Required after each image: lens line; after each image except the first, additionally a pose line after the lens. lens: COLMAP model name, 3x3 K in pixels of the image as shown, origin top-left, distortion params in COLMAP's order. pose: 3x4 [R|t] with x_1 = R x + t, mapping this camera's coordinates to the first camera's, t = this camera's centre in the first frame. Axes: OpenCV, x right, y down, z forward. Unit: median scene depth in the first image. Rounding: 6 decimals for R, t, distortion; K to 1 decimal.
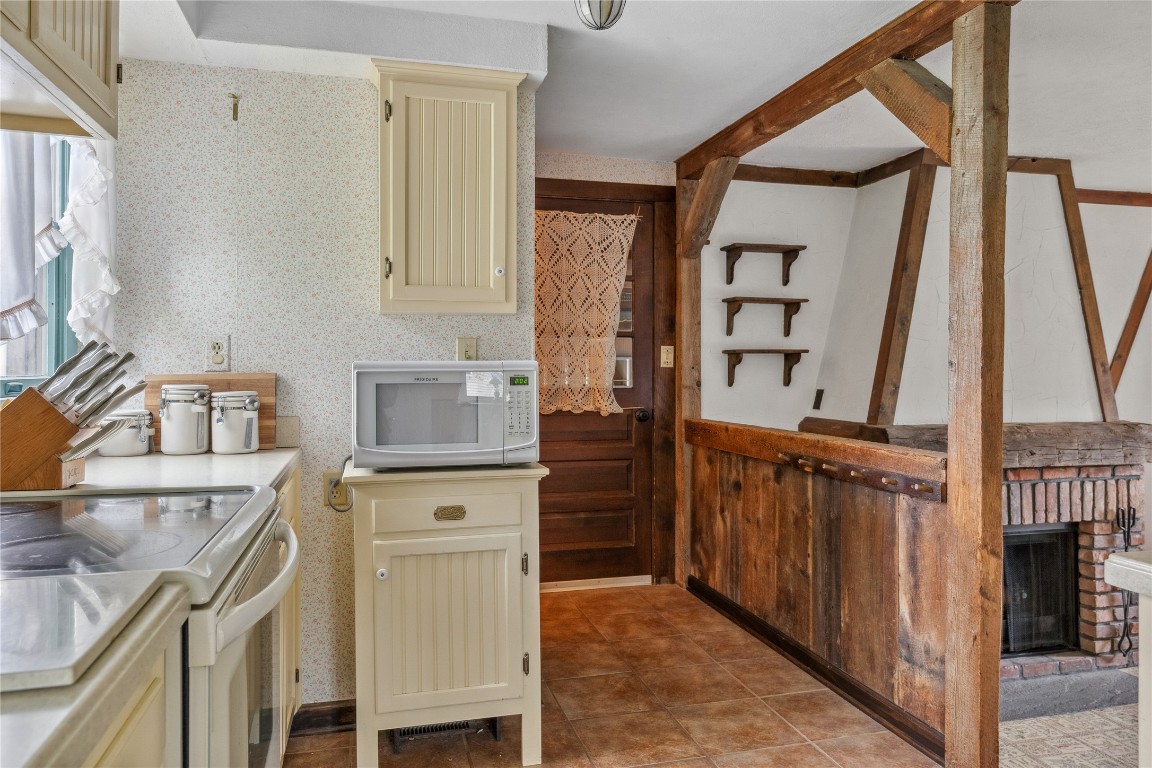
lens RADIAL K [[827.9, 0, 598.6], [0, 827.9, 378.2], [0, 0, 1]] dist [0.006156, -0.003225]
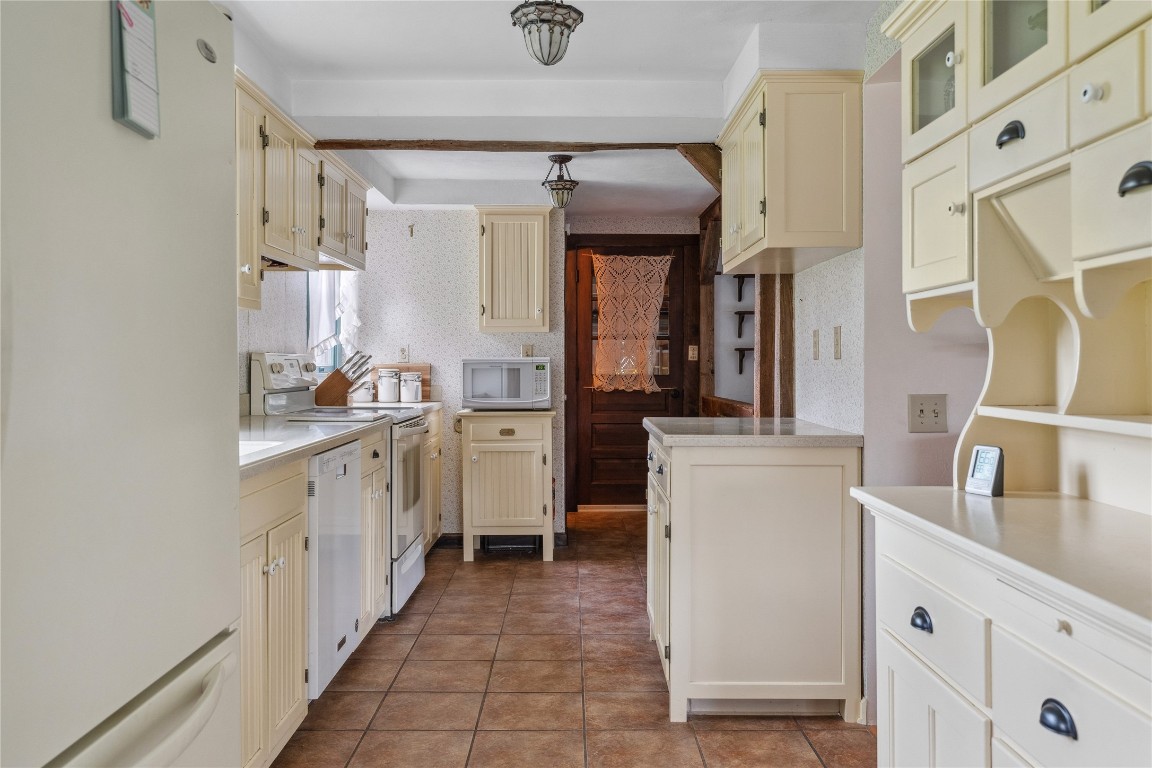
lens RADIAL K [[957.0, 0, 579.4], [0, 957.0, 380.9], [0, 0, 1]] dist [0.007387, 0.005649]
pose [[0.966510, 0.006028, -0.256557, 0.540532], [-0.003653, 0.999946, 0.009732, 0.011712], [0.256601, -0.008469, 0.966480, -1.116982]]
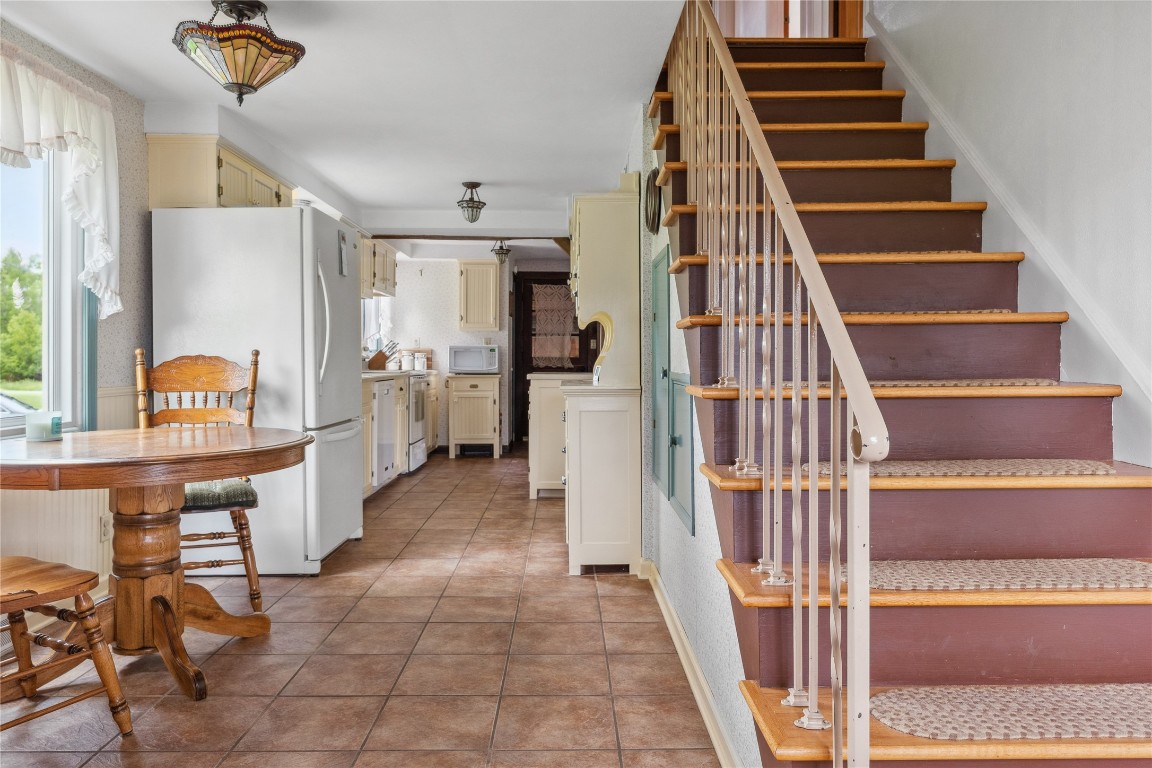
lens RADIAL K [[827.9, 0, 569.3], [0, 827.9, 375.4], [0, 0, 1]] dist [0.006156, -0.003225]
pose [[0.965339, 0.009586, -0.260822, 1.069568], [-0.007326, 0.999927, 0.009637, 0.068513], [0.260896, -0.007392, 0.965339, -2.192411]]
